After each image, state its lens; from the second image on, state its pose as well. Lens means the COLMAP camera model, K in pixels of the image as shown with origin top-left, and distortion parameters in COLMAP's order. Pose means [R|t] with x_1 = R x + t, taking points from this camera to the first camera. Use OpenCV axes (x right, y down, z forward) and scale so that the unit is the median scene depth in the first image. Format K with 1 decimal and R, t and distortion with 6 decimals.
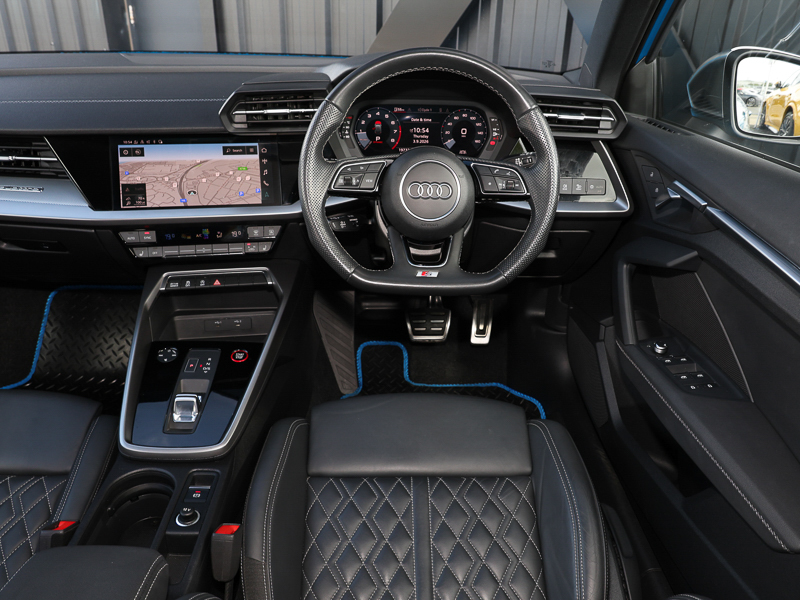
lens RADIAL K [[661.7, 0, 400.0], [0, 661.7, 300.0], [0, 0, 1]] dist [-0.006142, 0.004756]
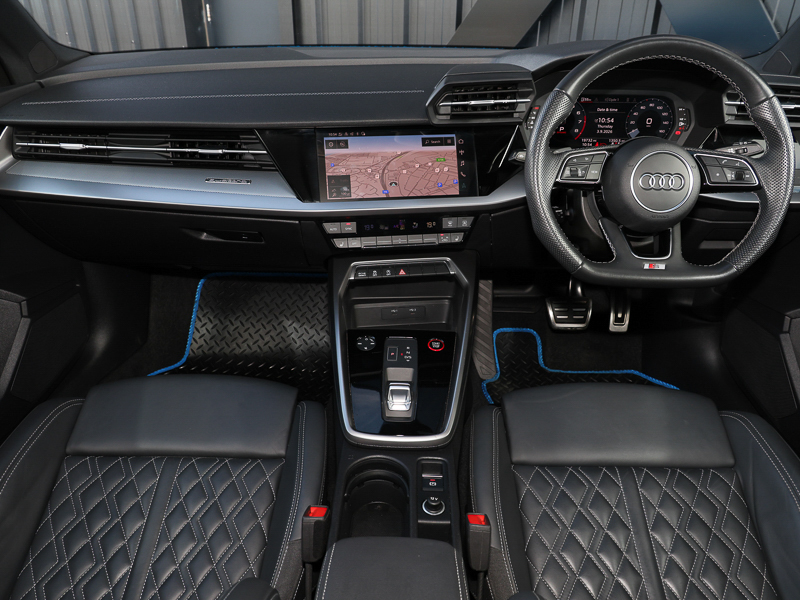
lens RADIAL K [[627.4, 0, 382.7], [0, 627.4, 300.8], [0, 0, 1]] dist [-0.017259, -0.000083]
pose [[0.998328, 0.006321, -0.057450, -0.268729], [-0.004640, 0.999559, 0.029345, -0.011204], [0.057610, -0.029029, 0.997917, 0.033424]]
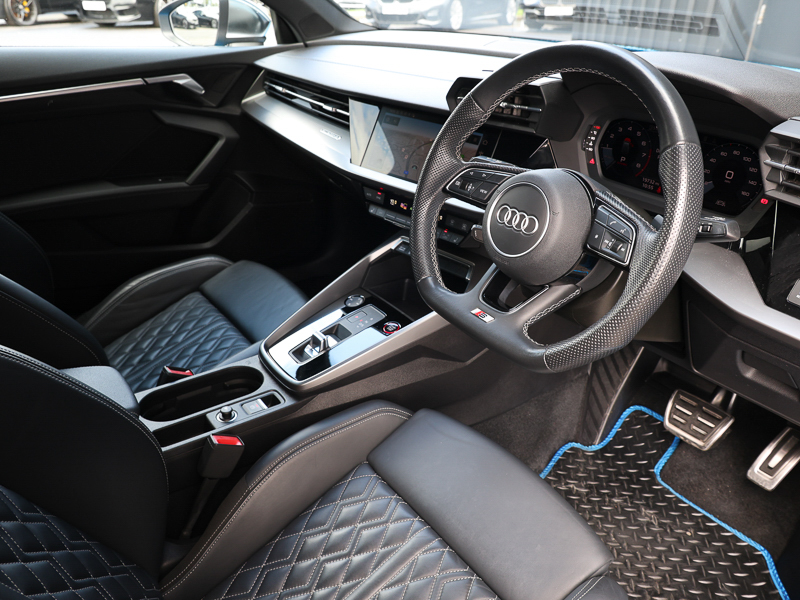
lens RADIAL K [[627.4, 0, 382.7], [0, 627.4, 300.8], [0, 0, 1]] dist [-0.017259, -0.000083]
pose [[0.543210, 0.374505, -0.751444, 0.477112], [-0.358765, 0.912718, 0.195533, -0.142505], [0.759085, 0.163376, 0.630157, 0.359377]]
